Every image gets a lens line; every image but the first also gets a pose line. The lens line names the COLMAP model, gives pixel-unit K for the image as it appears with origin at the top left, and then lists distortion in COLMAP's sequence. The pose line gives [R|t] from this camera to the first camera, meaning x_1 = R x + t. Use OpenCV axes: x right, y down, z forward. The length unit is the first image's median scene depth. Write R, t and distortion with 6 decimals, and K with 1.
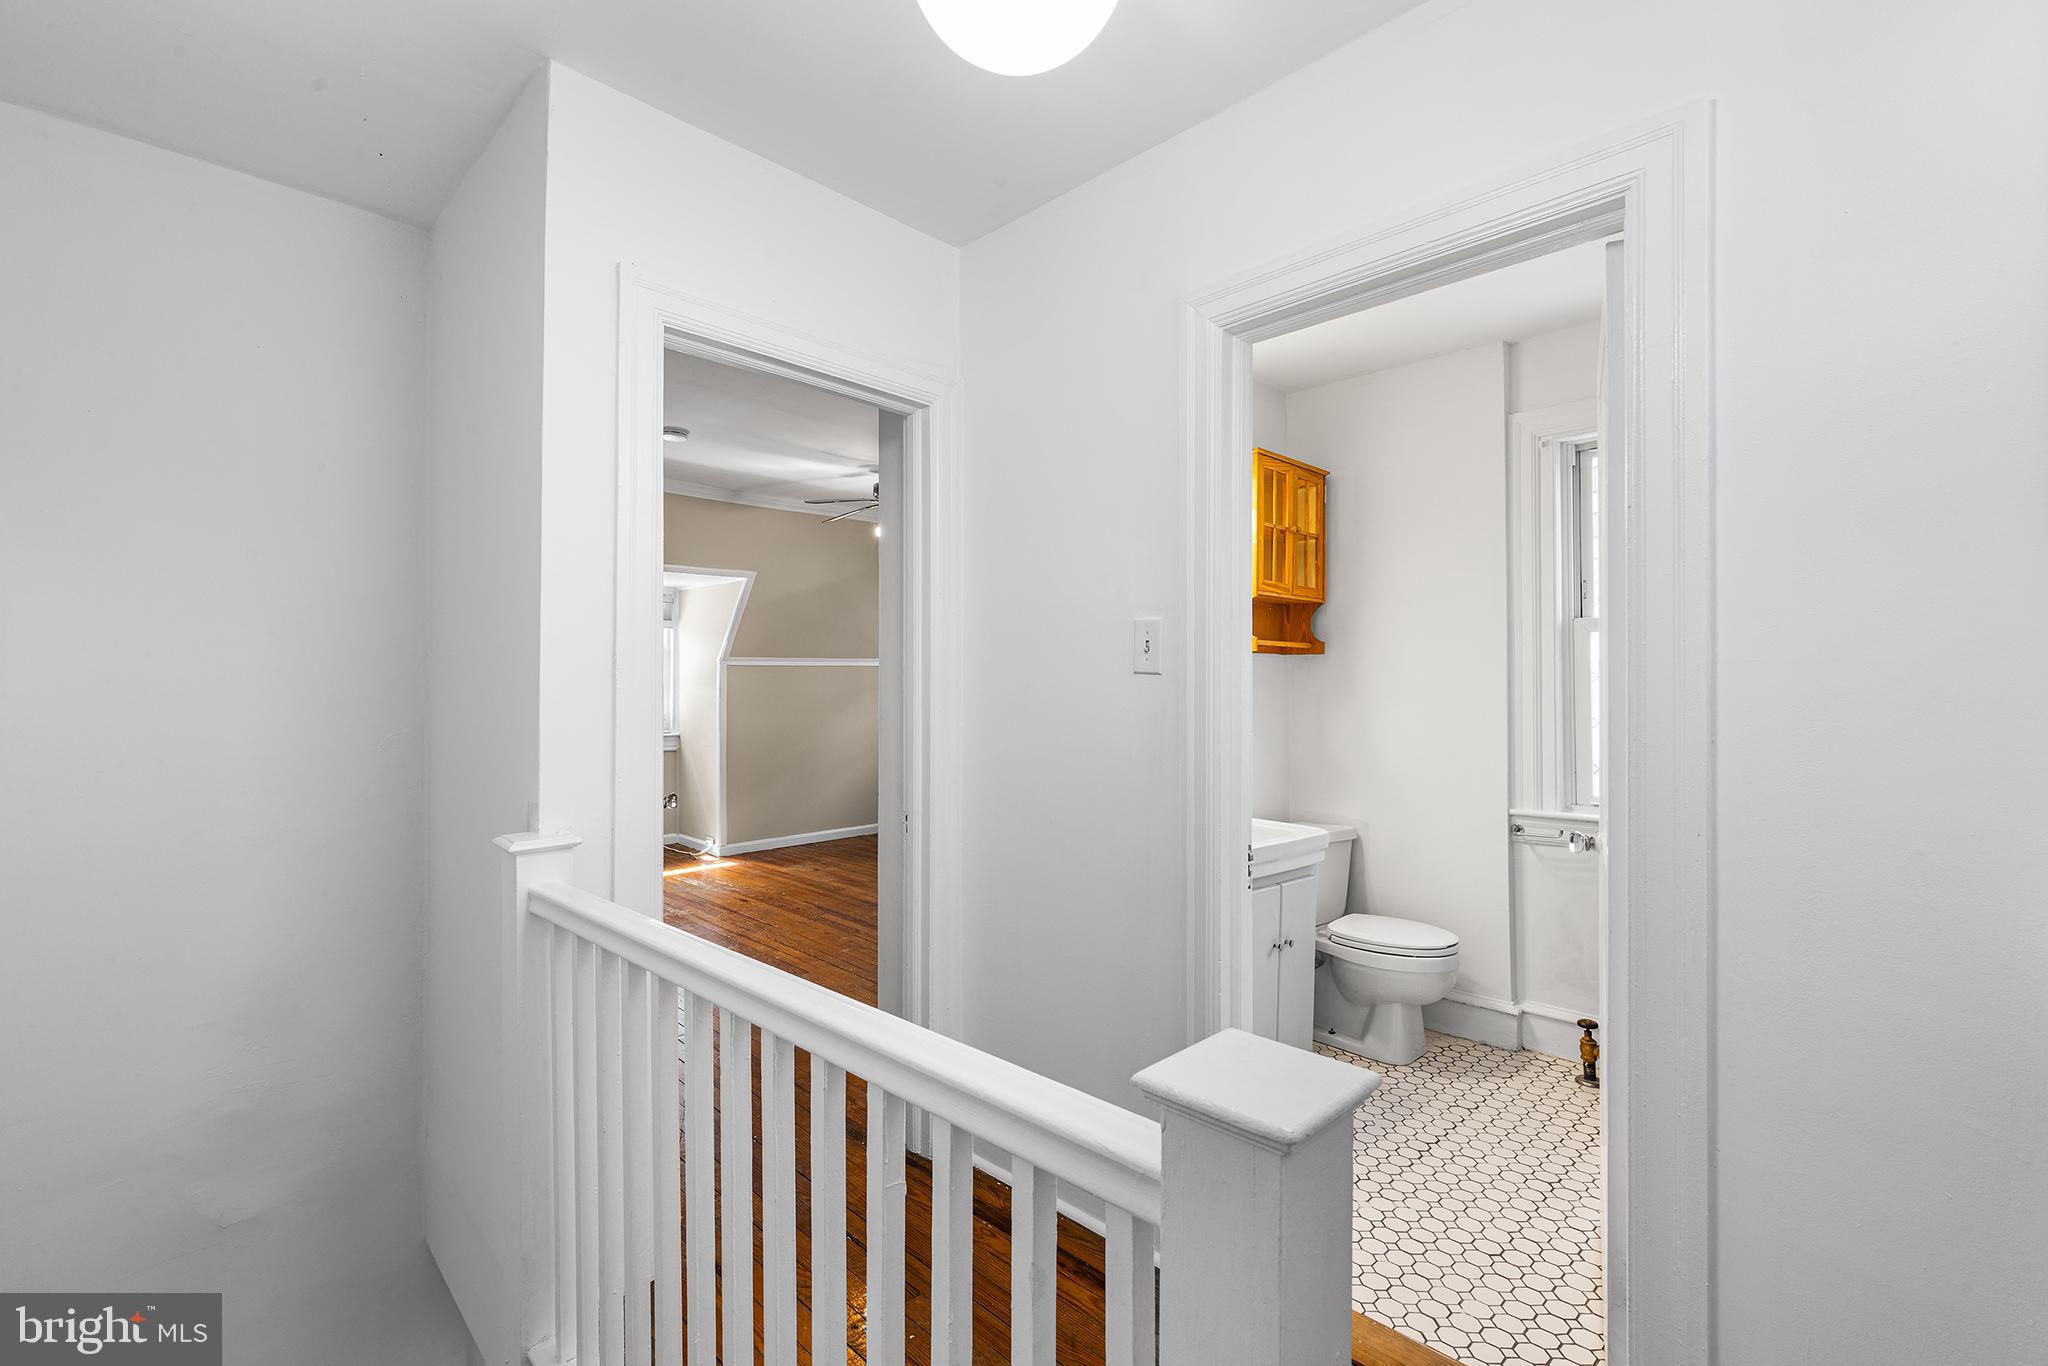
lens RADIAL K [[931.2, 0, 1014.4], [0, 931.2, 677.0], [0, 0, 1]] dist [-0.000676, 0.000005]
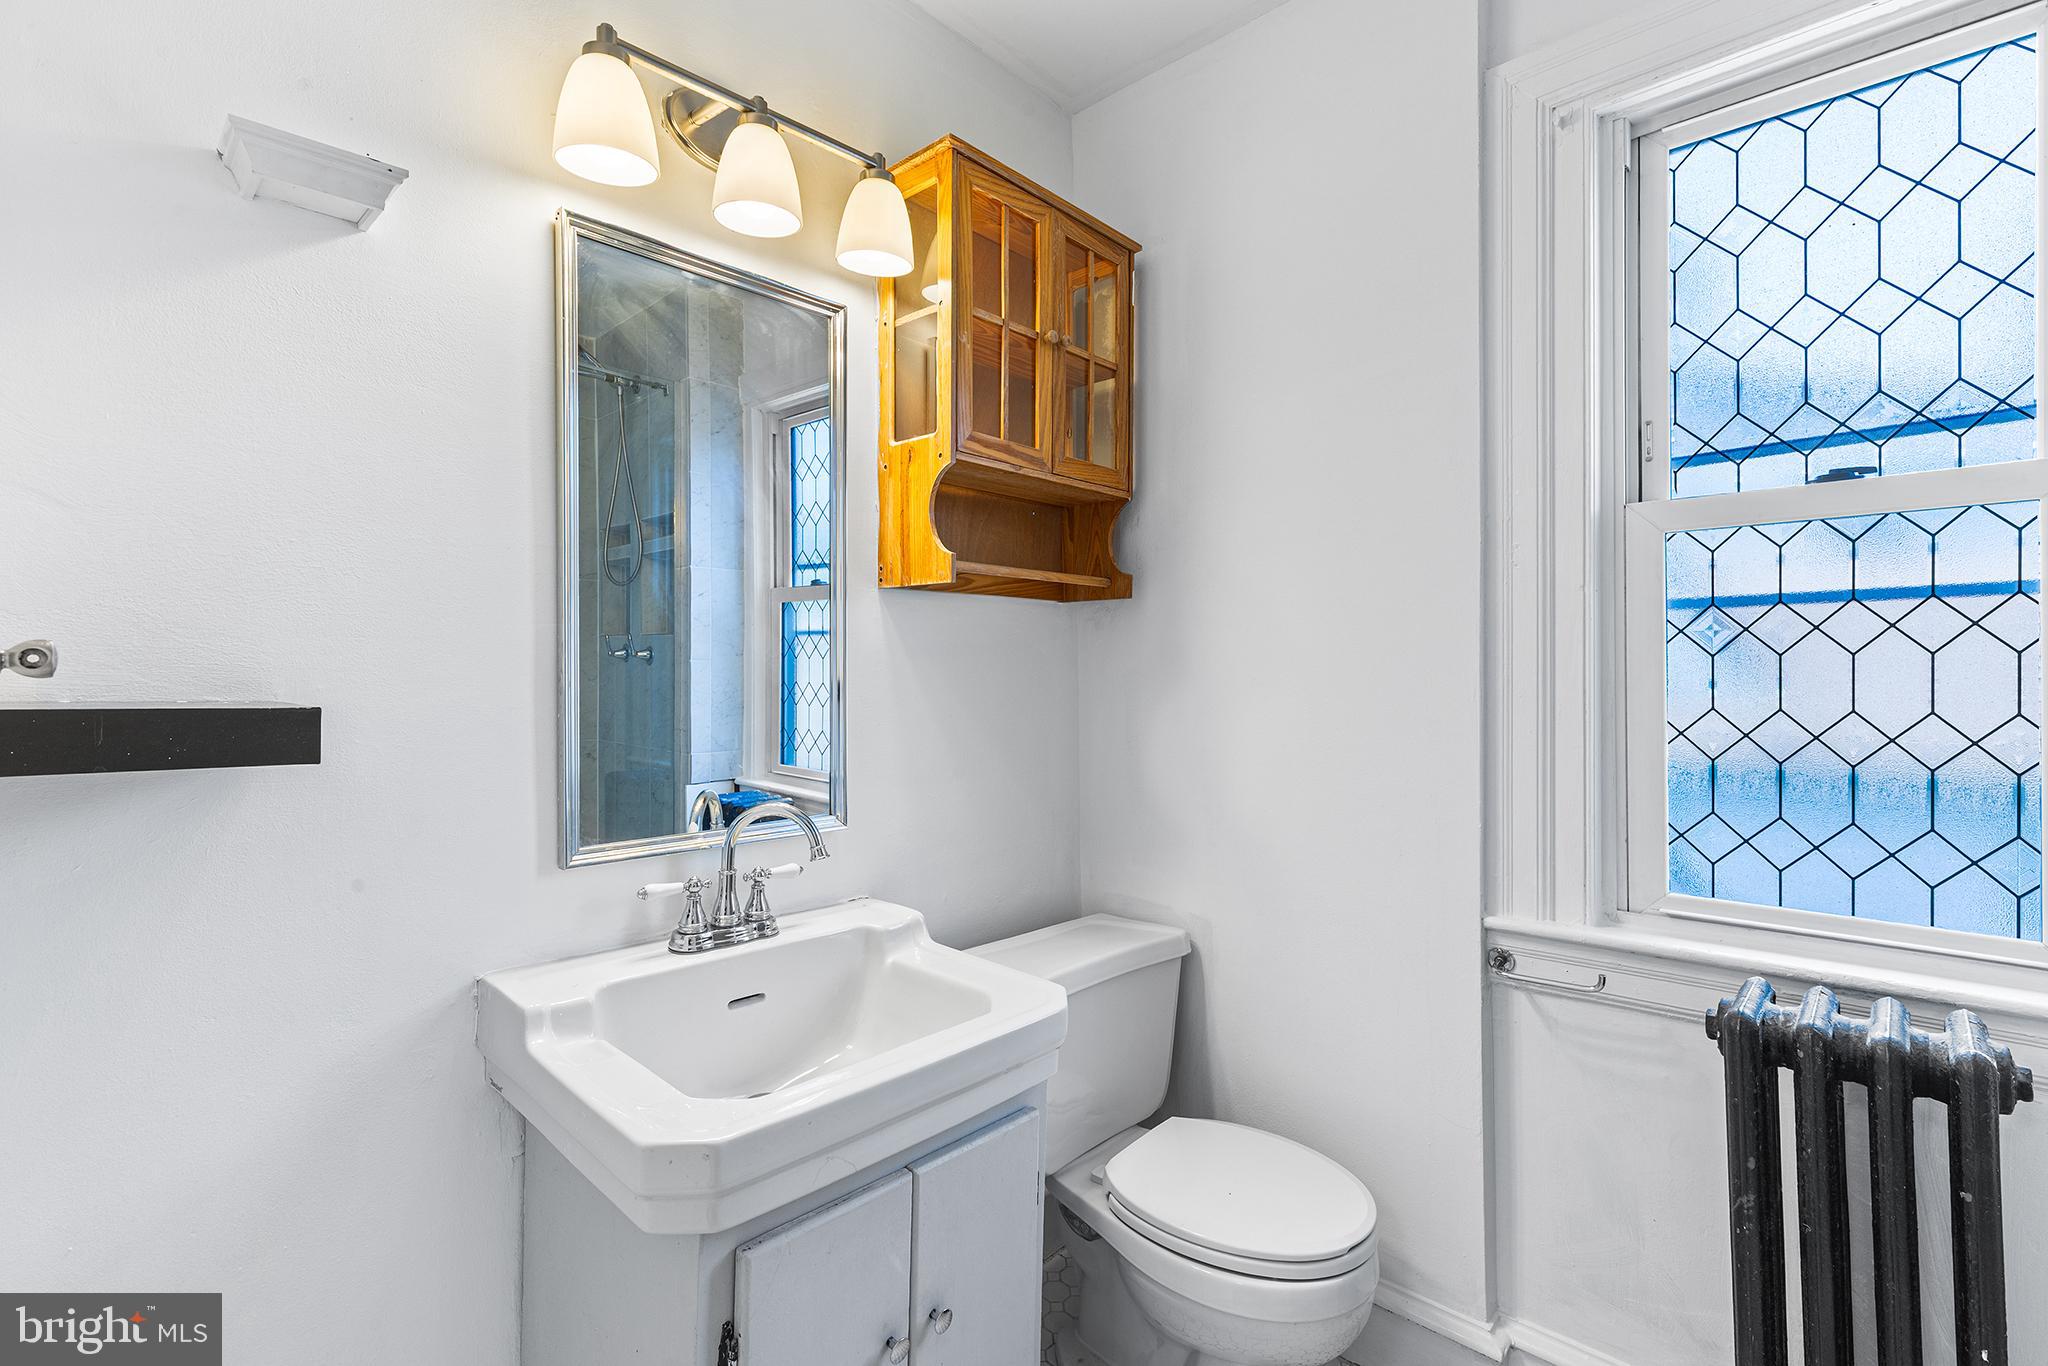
lens RADIAL K [[931.2, 0, 1029.8], [0, 931.2, 683.4], [0, 0, 1]] dist [-0.000676, 0.000005]
pose [[0.999492, -0.006129, 0.031265, 0.283963], [0.005487, 0.999773, 0.020581, 0.013423], [-0.031384, -0.020399, 0.999299, 0.531856]]
